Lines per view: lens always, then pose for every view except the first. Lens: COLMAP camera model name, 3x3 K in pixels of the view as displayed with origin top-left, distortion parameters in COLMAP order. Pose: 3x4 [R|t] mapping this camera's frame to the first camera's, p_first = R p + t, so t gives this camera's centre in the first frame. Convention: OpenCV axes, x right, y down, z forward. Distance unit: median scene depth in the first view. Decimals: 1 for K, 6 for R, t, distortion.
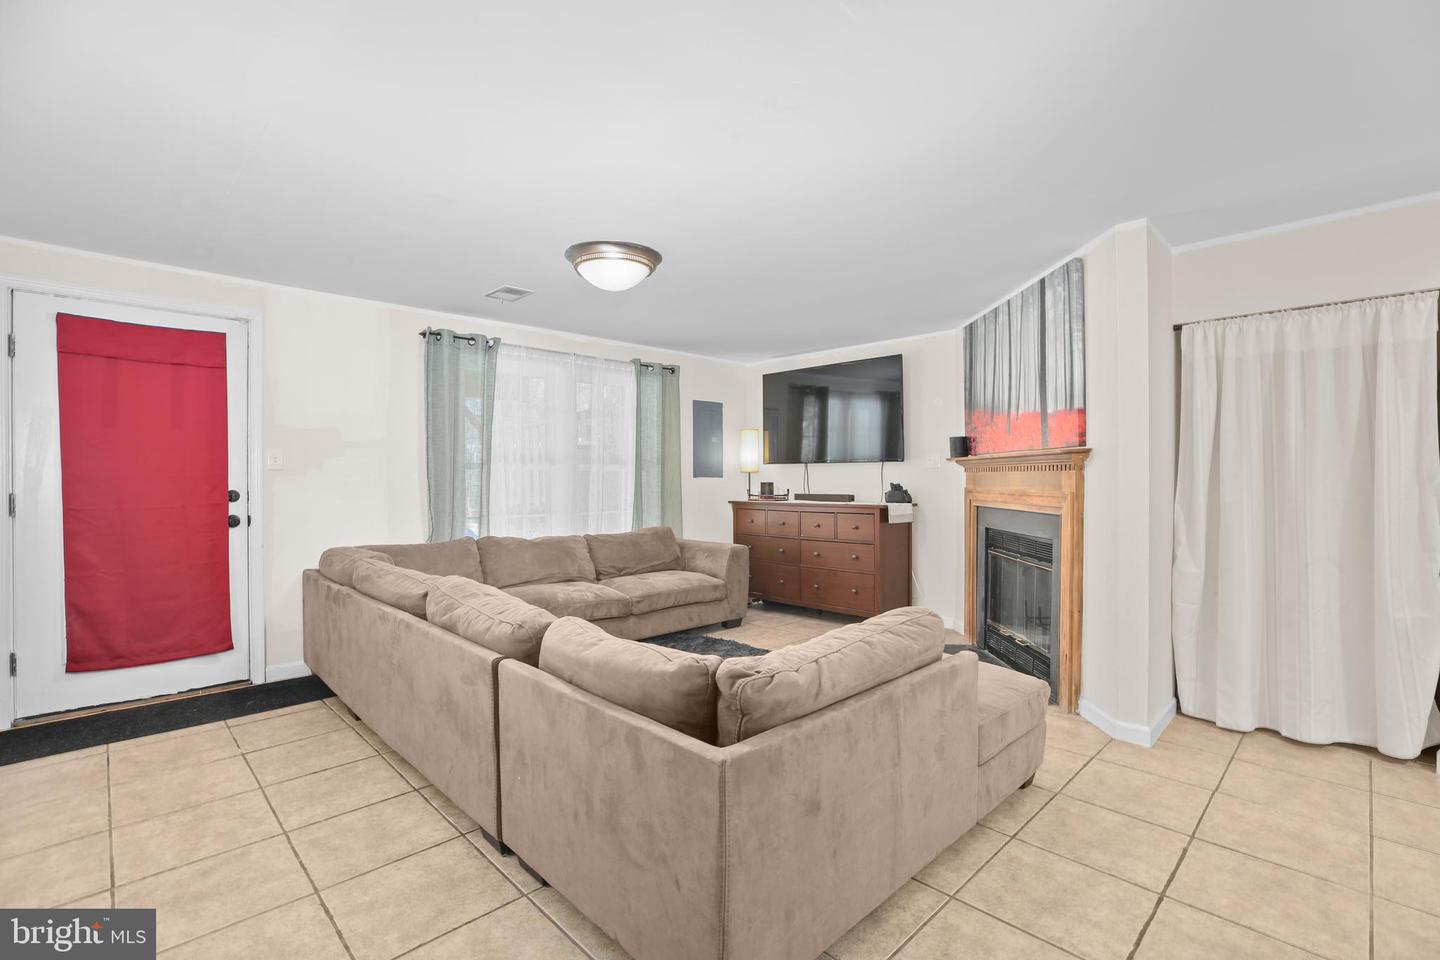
lens RADIAL K [[639.9, 0, 720.0], [0, 639.9, 480.0], [0, 0, 1]] dist [-0.000515, 0.000017]
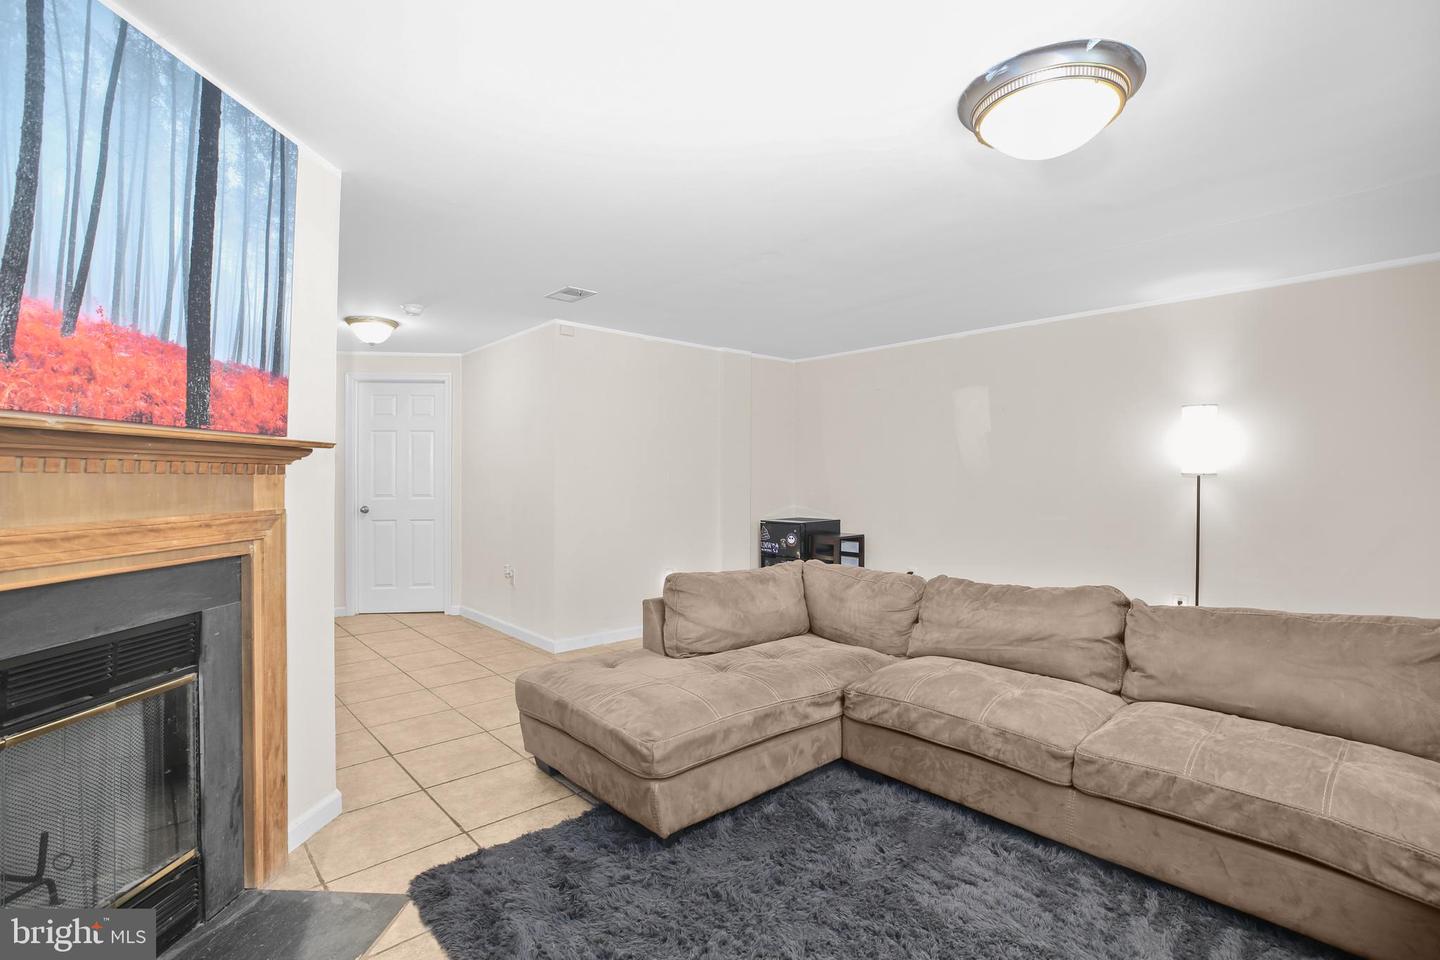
lens RADIAL K [[659.3, 0, 720.0], [0, 659.3, 480.0], [0, 0, 1]] dist [-0.026547, 0.000488]
pose [[-0.998767, 0.018172, 0.046204, 0.088237], [0.018595, 0.999789, 0.008727, -0.005703], [-0.046035, 0.009576, -0.998894, 1.414983]]
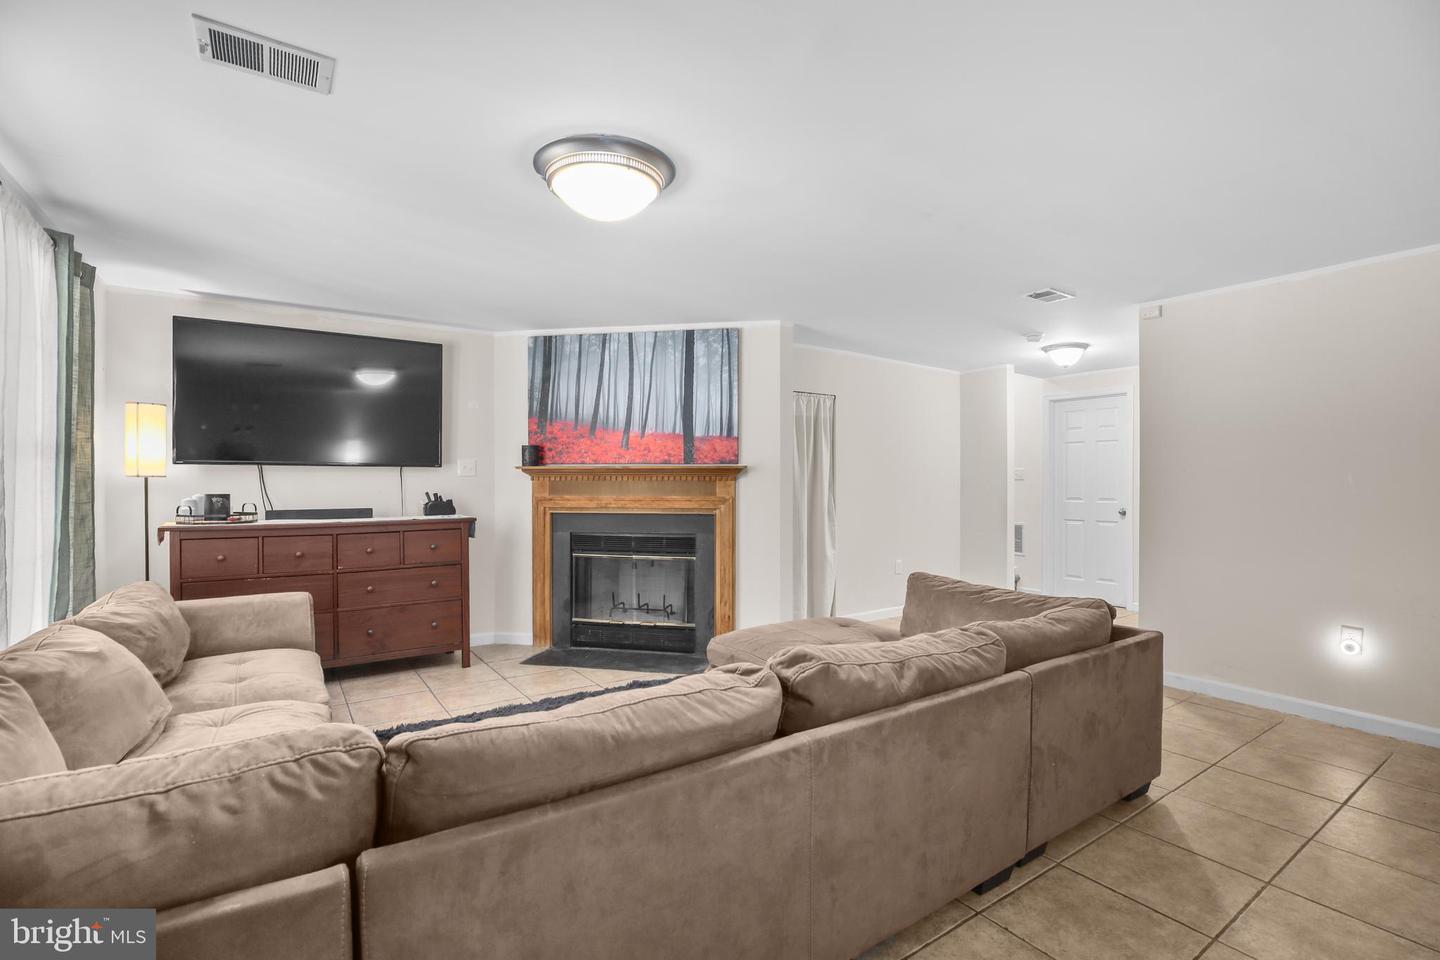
lens RADIAL K [[659.3, 0, 720.0], [0, 659.3, 480.0], [0, 0, 1]] dist [-0.026547, 0.000488]
pose [[0.175834, 0.013873, 0.984322, -0.745859], [0.005535, 0.999871, -0.015081, 0.004530], [-0.984404, 0.008100, 0.175734, 0.679664]]
